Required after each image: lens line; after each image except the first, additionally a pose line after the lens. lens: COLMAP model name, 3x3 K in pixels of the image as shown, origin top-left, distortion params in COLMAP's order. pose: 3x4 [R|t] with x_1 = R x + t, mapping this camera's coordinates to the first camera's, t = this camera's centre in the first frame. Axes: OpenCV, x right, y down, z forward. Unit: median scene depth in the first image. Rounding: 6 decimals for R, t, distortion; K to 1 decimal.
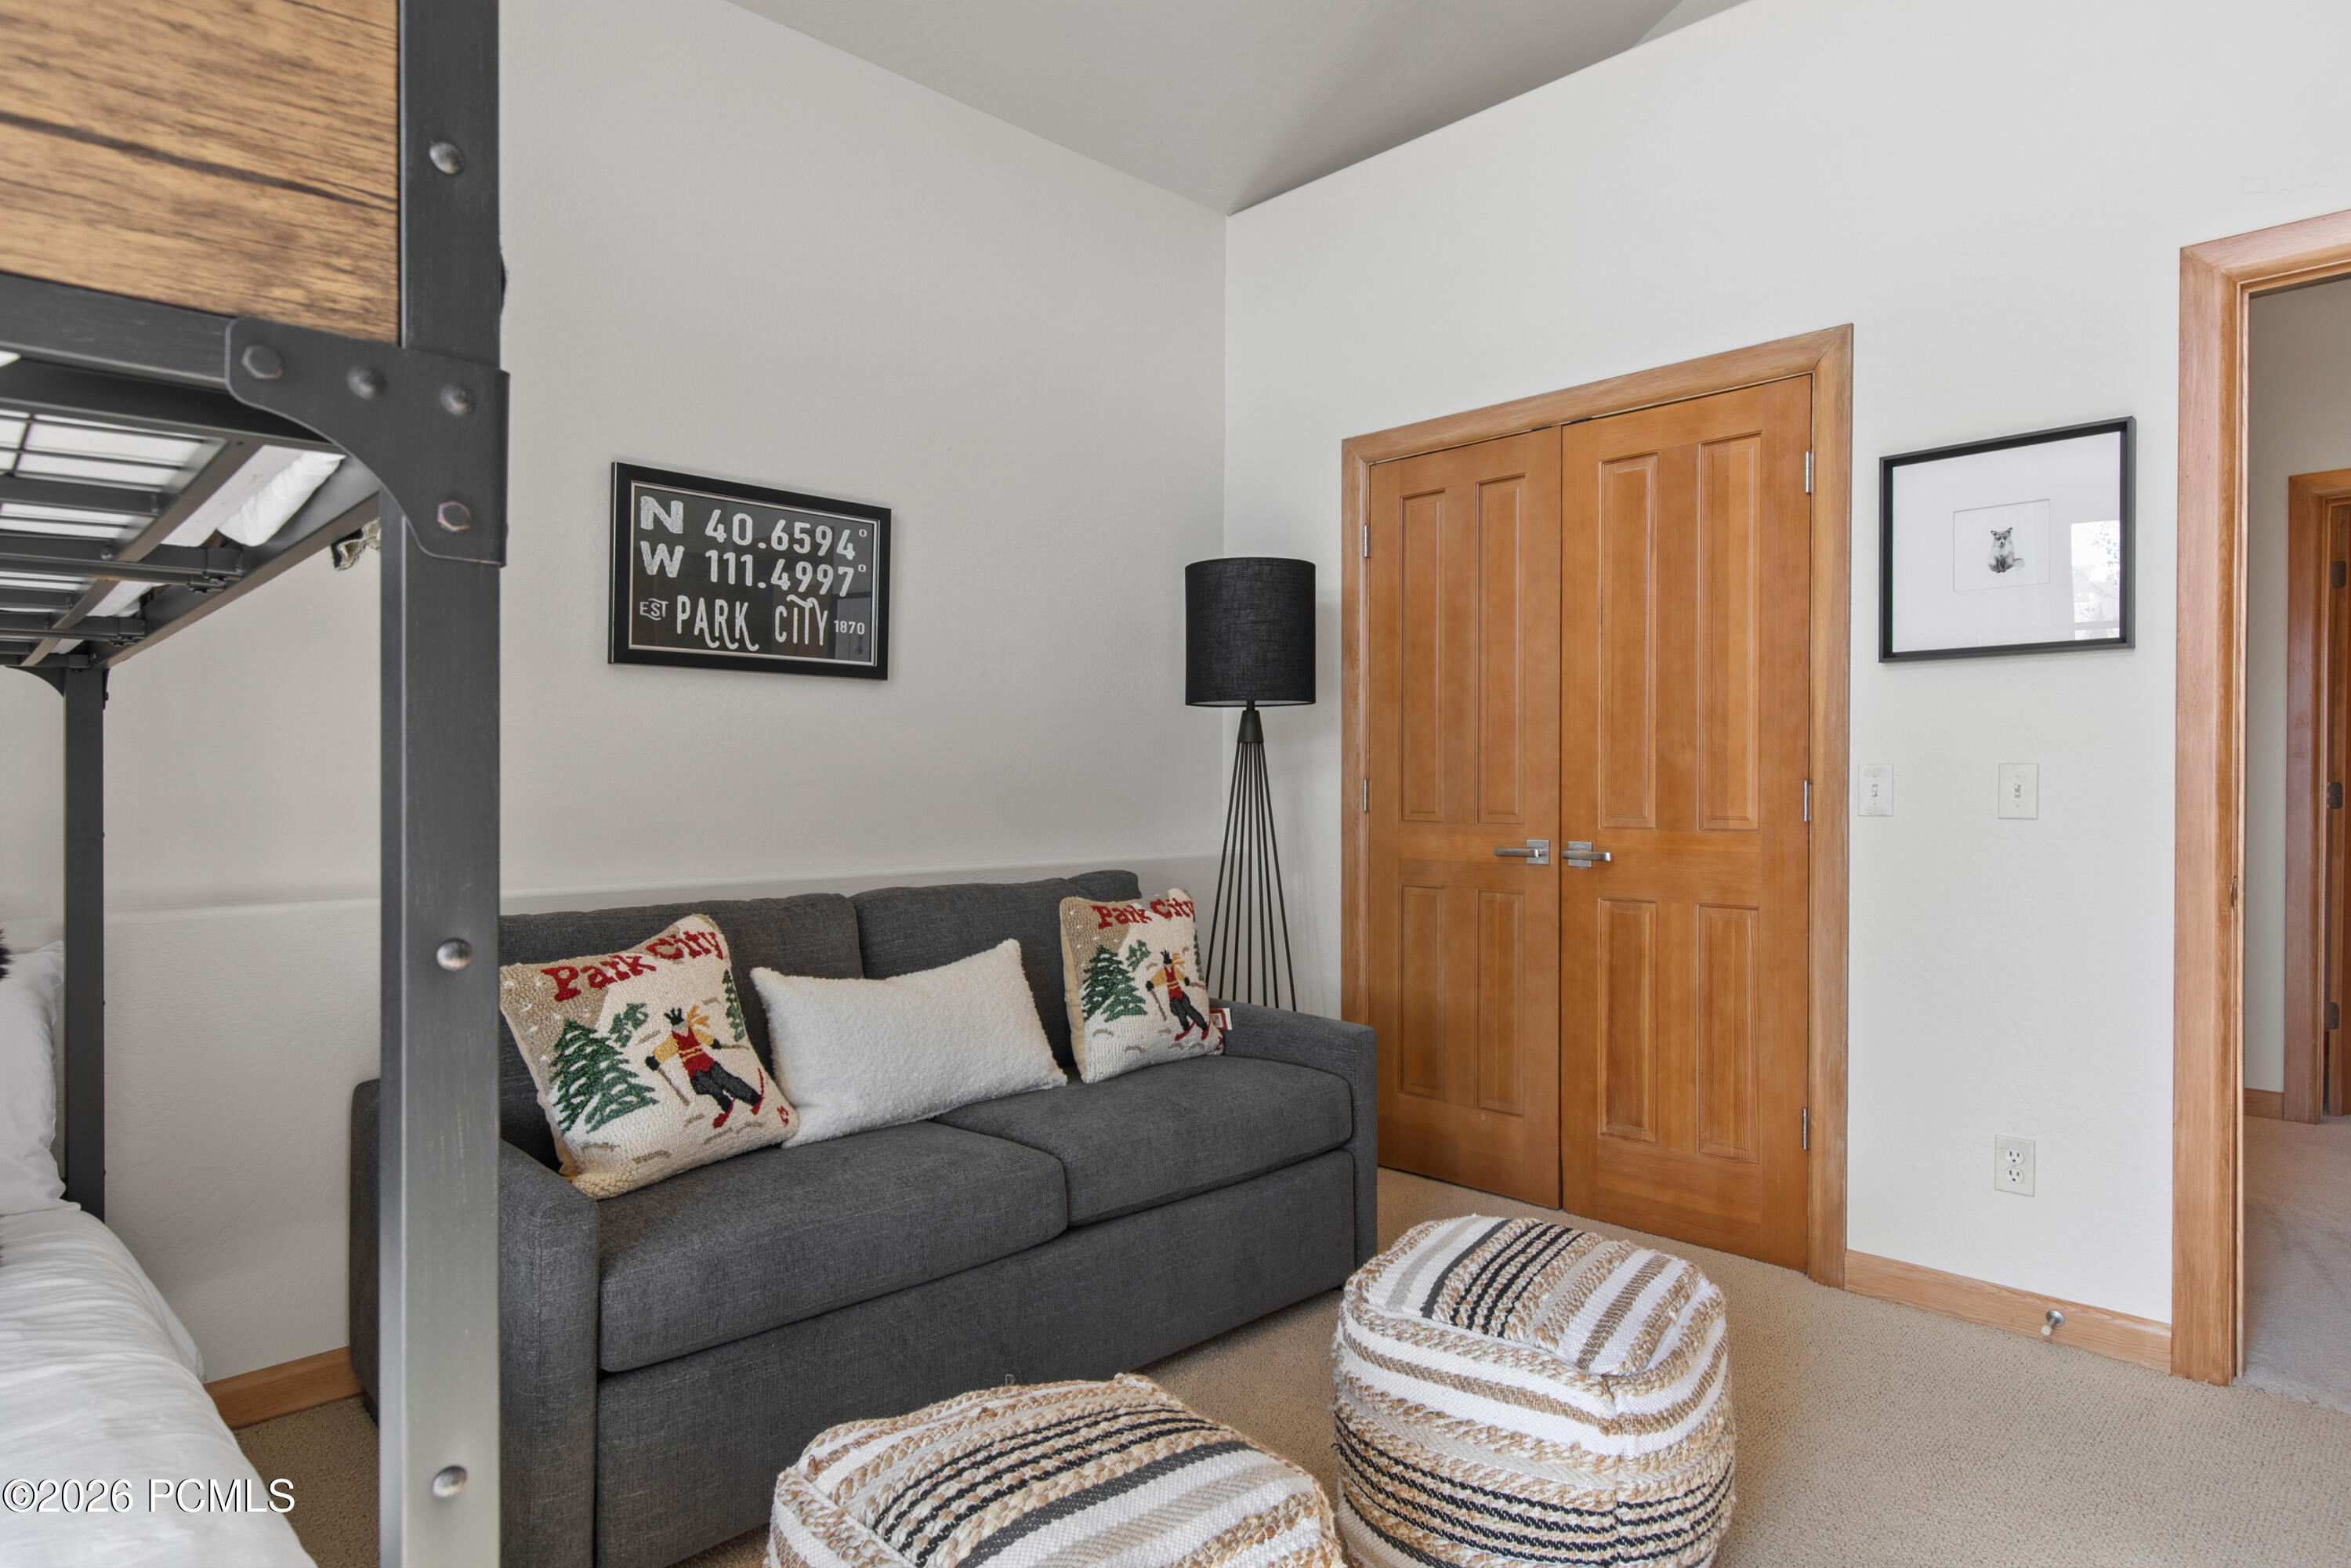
lens RADIAL K [[1295.3, 0, 1175.5], [0, 1295.3, 796.0], [0, 0, 1]] dist [0.001108, 0.000119]
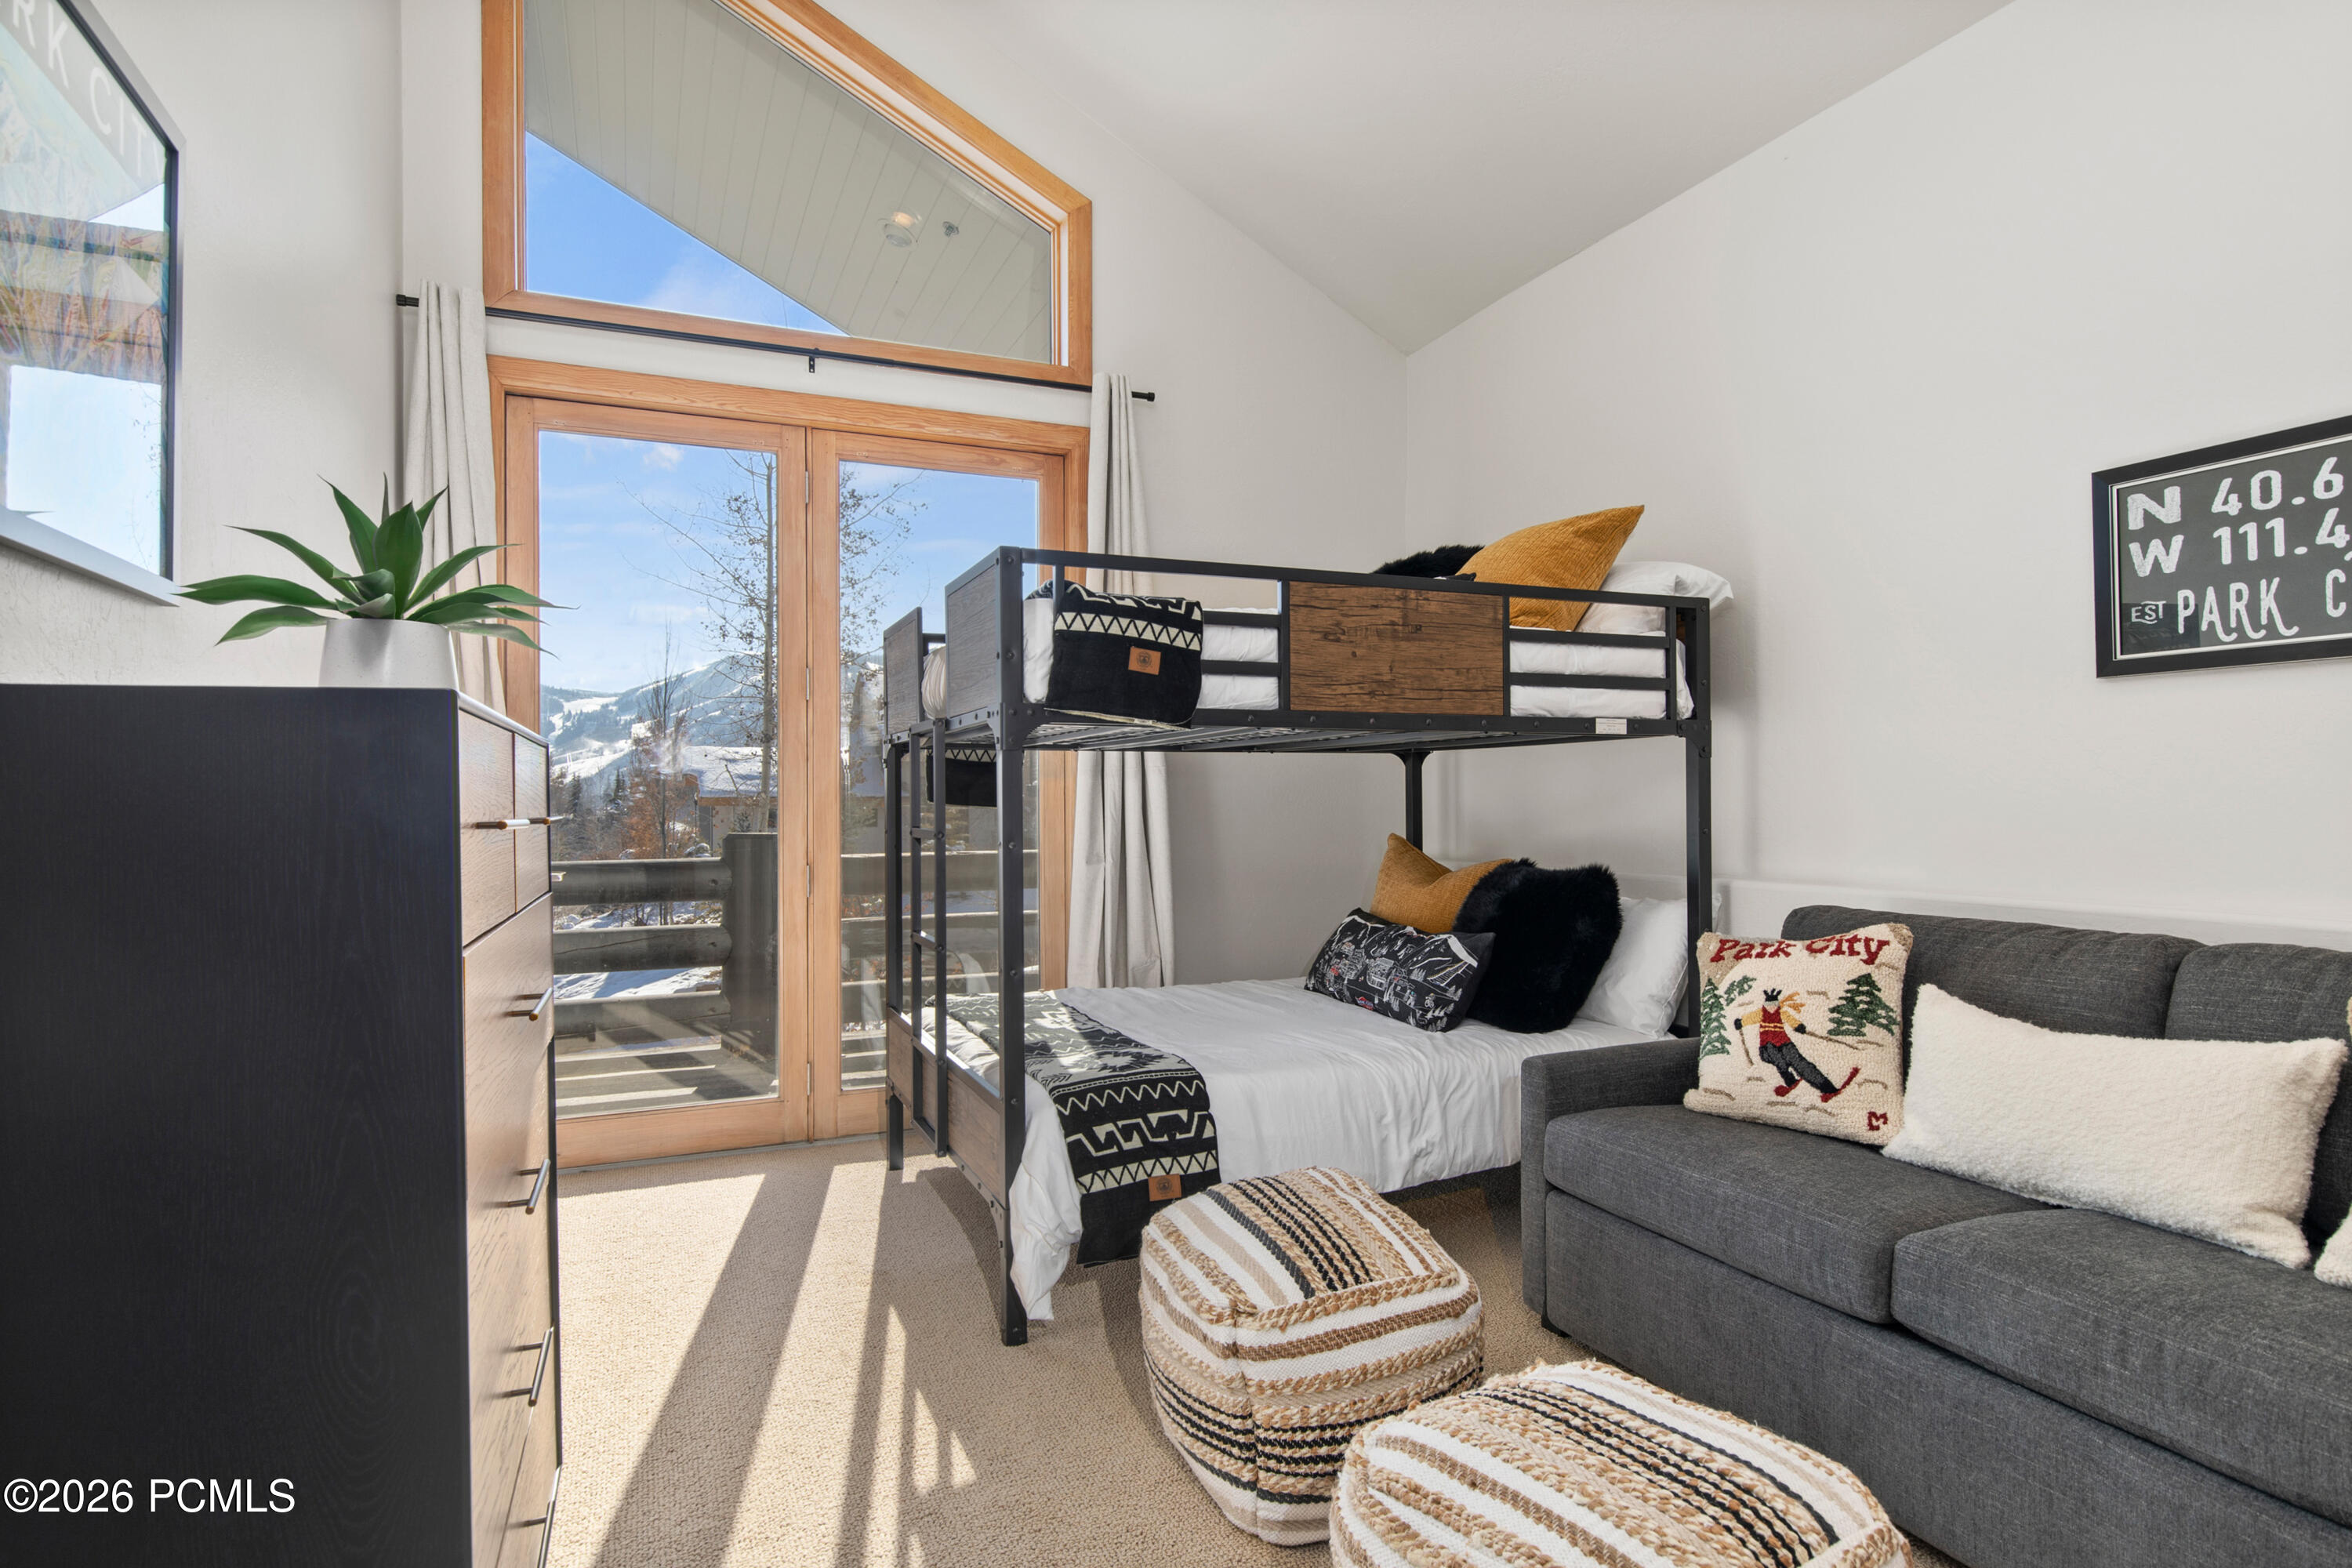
lens RADIAL K [[1295.9, 0, 1179.8], [0, 1295.9, 780.2], [0, 0, 1]] dist [0.001108, 0.000119]
pose [[-0.367549, -0.010101, -0.929949, 0.704562], [-0.005455, 0.999947, -0.008705, -0.012698], [0.929988, 0.001874, -0.367584, 0.692773]]
